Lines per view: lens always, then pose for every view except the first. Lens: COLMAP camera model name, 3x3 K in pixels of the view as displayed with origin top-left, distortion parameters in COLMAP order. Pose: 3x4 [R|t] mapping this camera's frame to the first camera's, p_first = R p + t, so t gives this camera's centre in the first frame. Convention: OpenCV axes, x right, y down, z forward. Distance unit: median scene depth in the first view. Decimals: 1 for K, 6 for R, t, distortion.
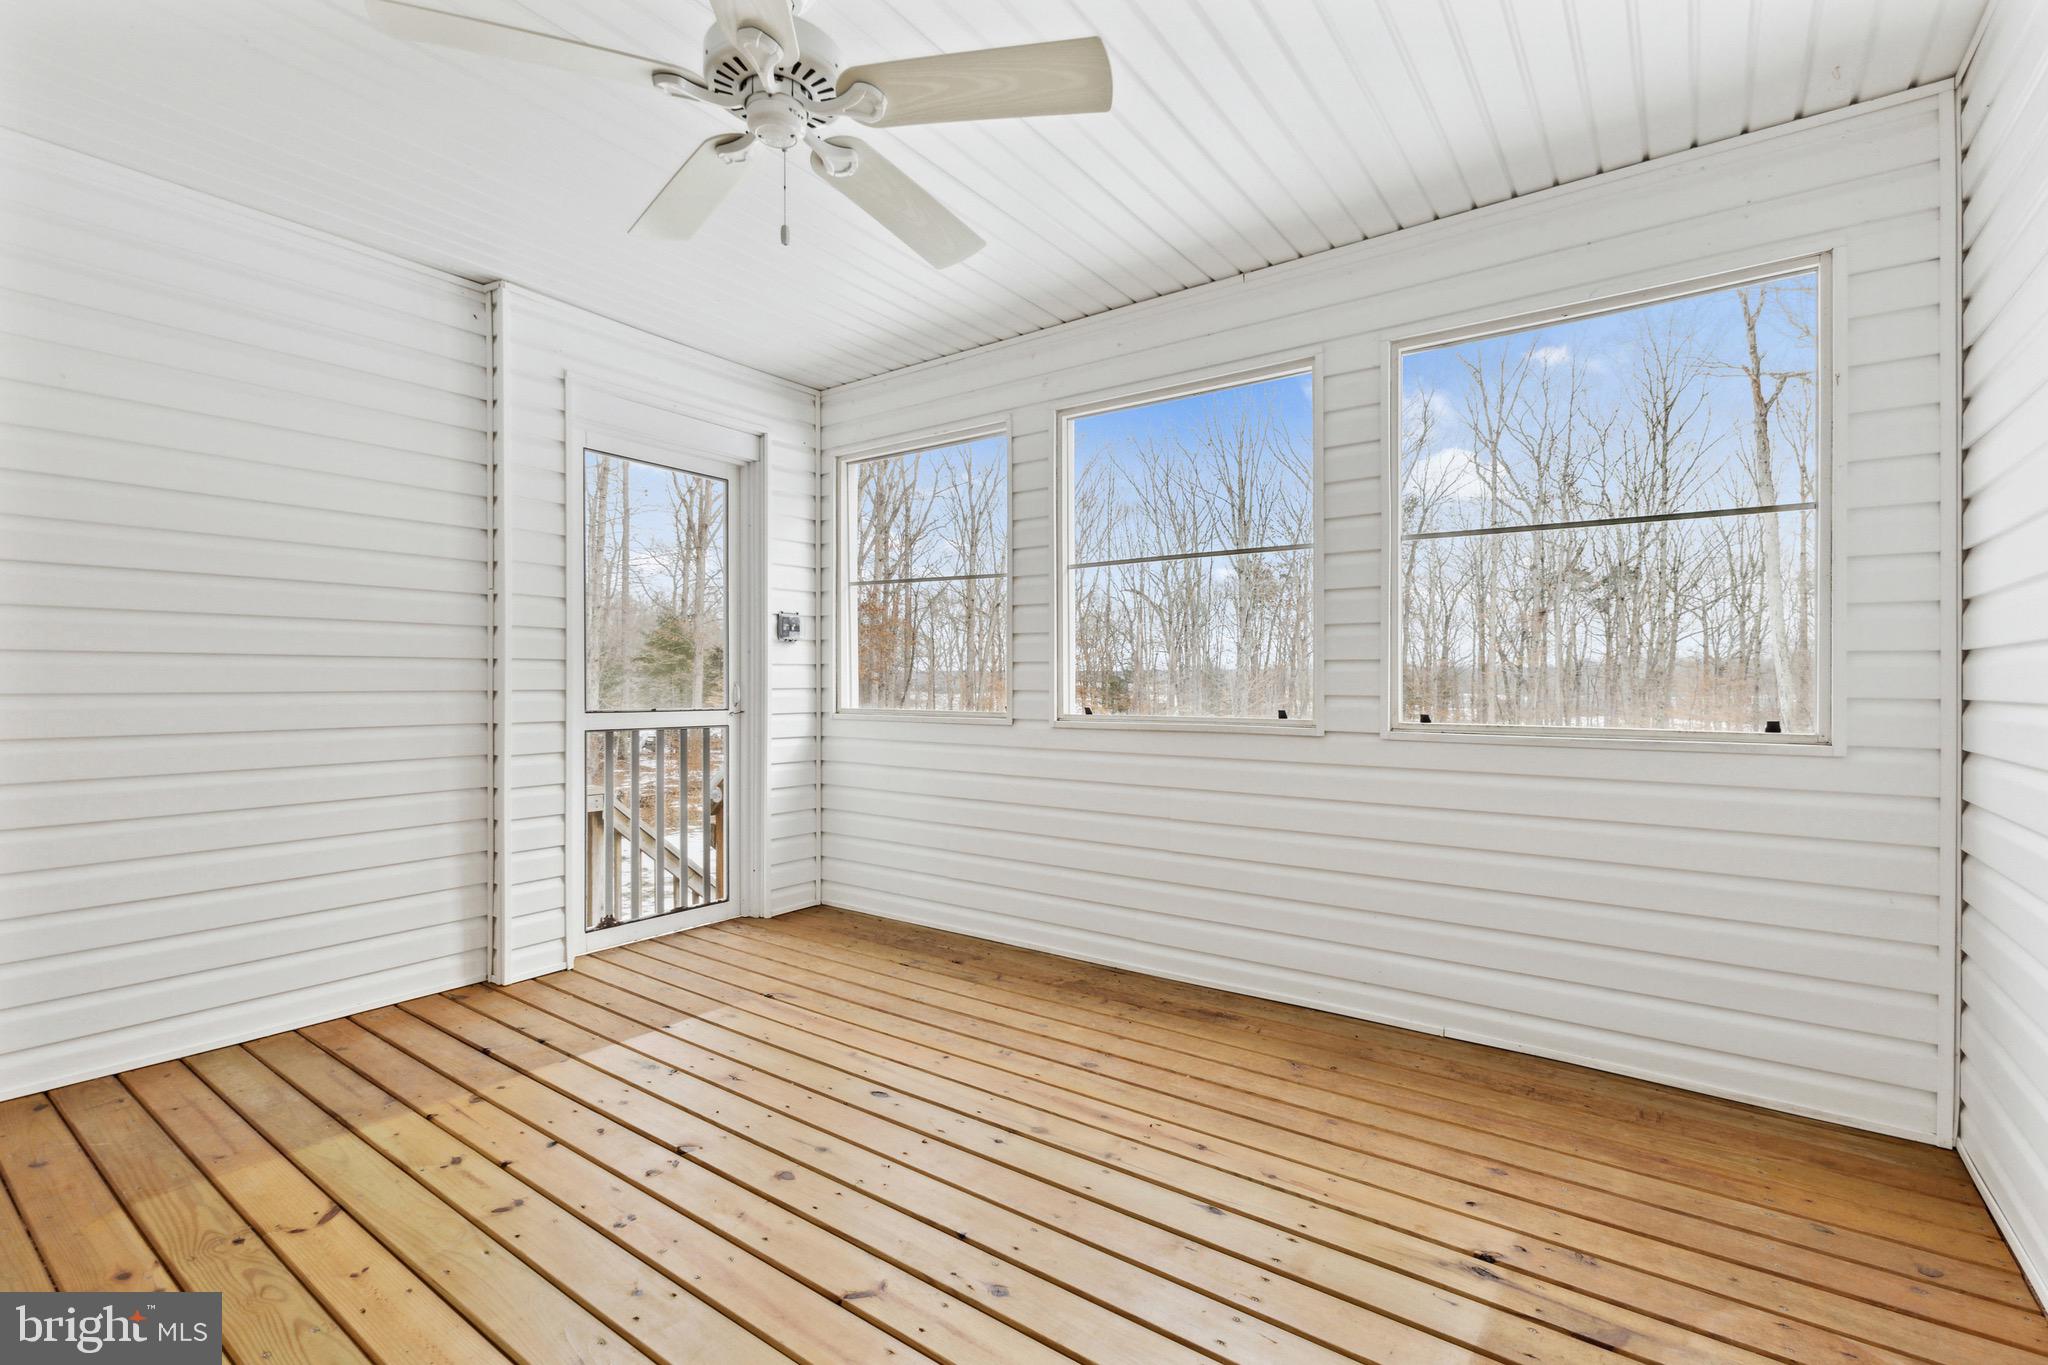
lens RADIAL K [[899.1, 0, 1024.0], [0, 899.1, 682.5], [0, 0, 1]] dist [0.003440, 0.000552]
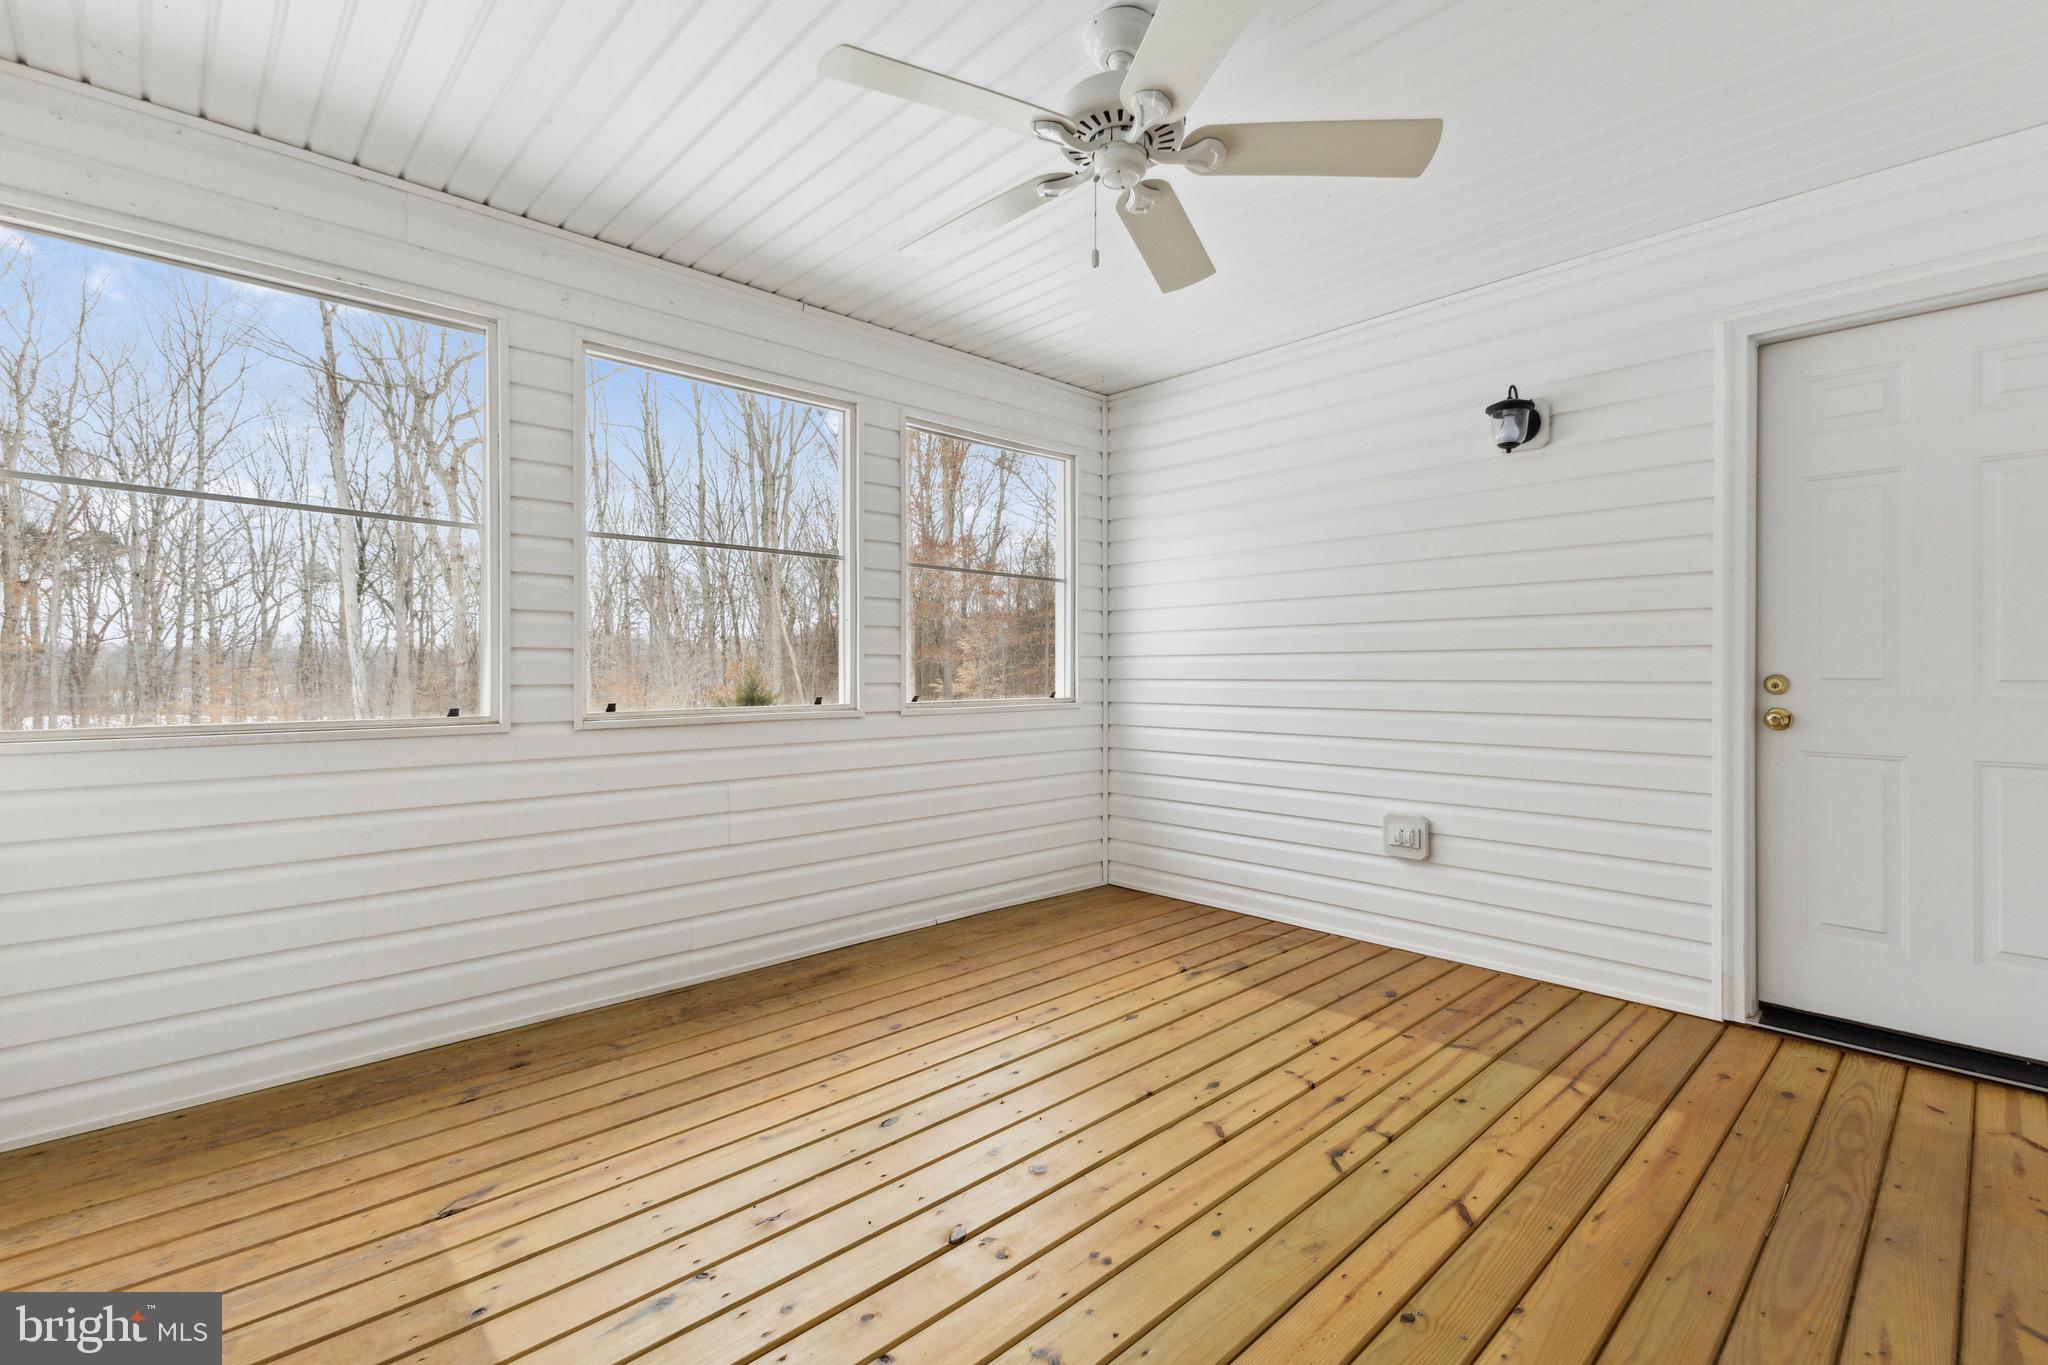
lens RADIAL K [[917.8, 0, 1022.0], [0, 917.8, 663.1], [0, 0, 1]] dist [0.000866, 0.000467]
pose [[0.196145, 0.003991, 0.980567, -0.863415], [0.005871, 0.999969, -0.005245, -0.004543], [-0.980557, 0.006785, 0.196116, 0.556530]]
